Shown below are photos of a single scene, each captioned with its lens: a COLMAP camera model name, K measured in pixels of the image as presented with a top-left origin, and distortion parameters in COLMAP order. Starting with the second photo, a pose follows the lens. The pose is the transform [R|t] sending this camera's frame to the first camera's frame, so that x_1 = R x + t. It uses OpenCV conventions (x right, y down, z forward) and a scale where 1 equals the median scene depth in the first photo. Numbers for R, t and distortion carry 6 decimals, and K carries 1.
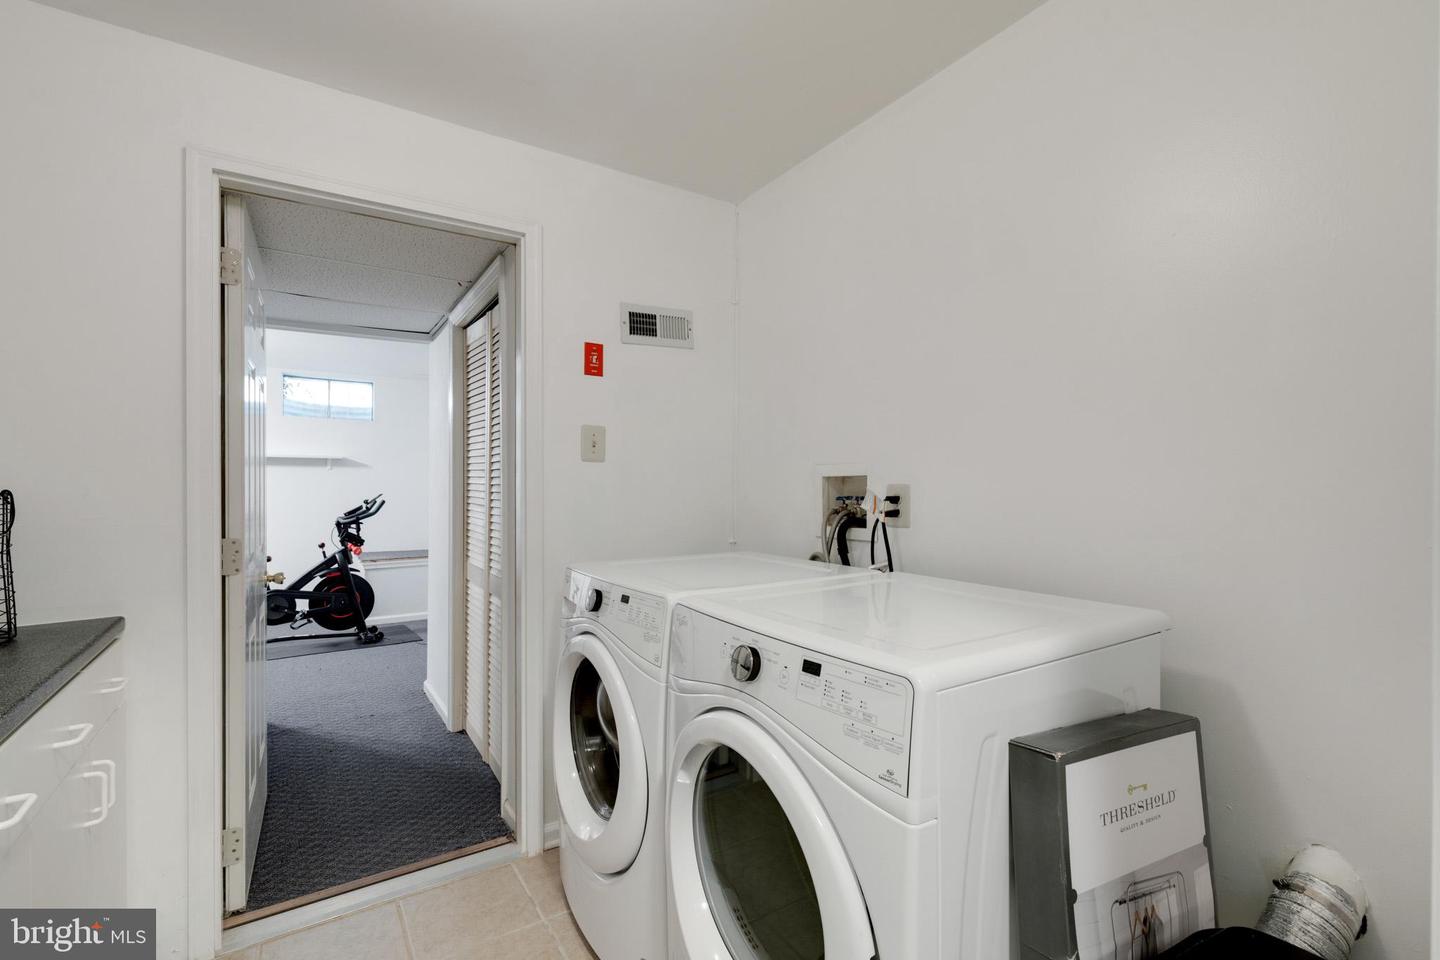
lens RADIAL K [[647.0, 0, 720.0], [0, 647.0, 480.0], [0, 0, 1]] dist [0.010659, -0.000221]
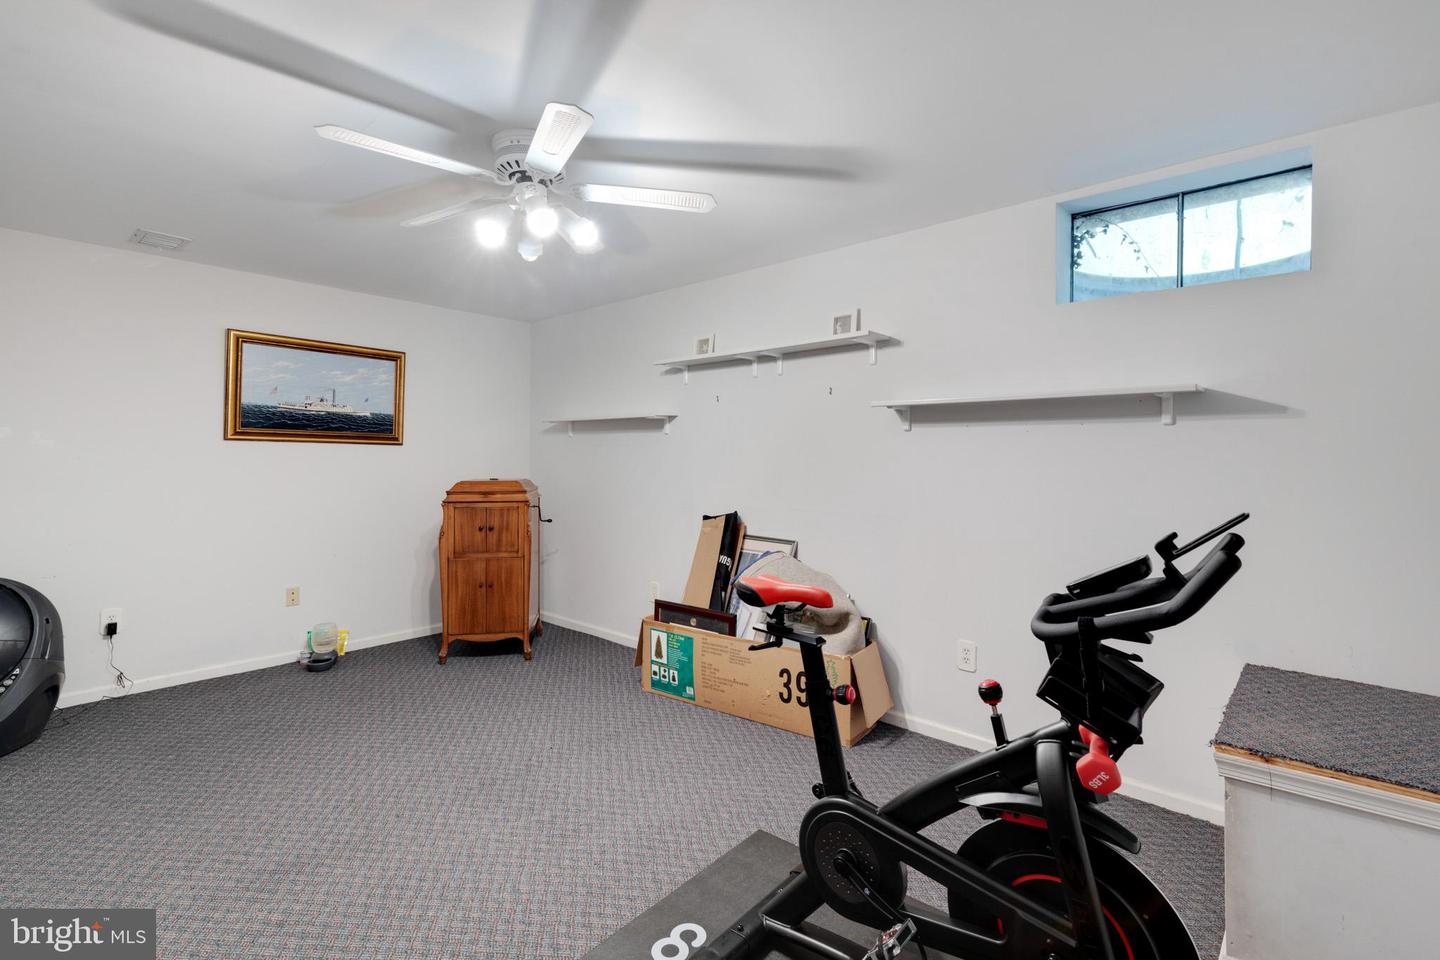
lens RADIAL K [[647.3, 0, 717.8], [0, 647.3, 450.6], [0, 0, 1]] dist [0.001345, 0.000032]
pose [[0.248150, -0.006019, -0.968703, -0.373508], [-0.001097, 0.999978, -0.006494, 0.002567], [0.968721, 0.002674, 0.248138, 0.808479]]
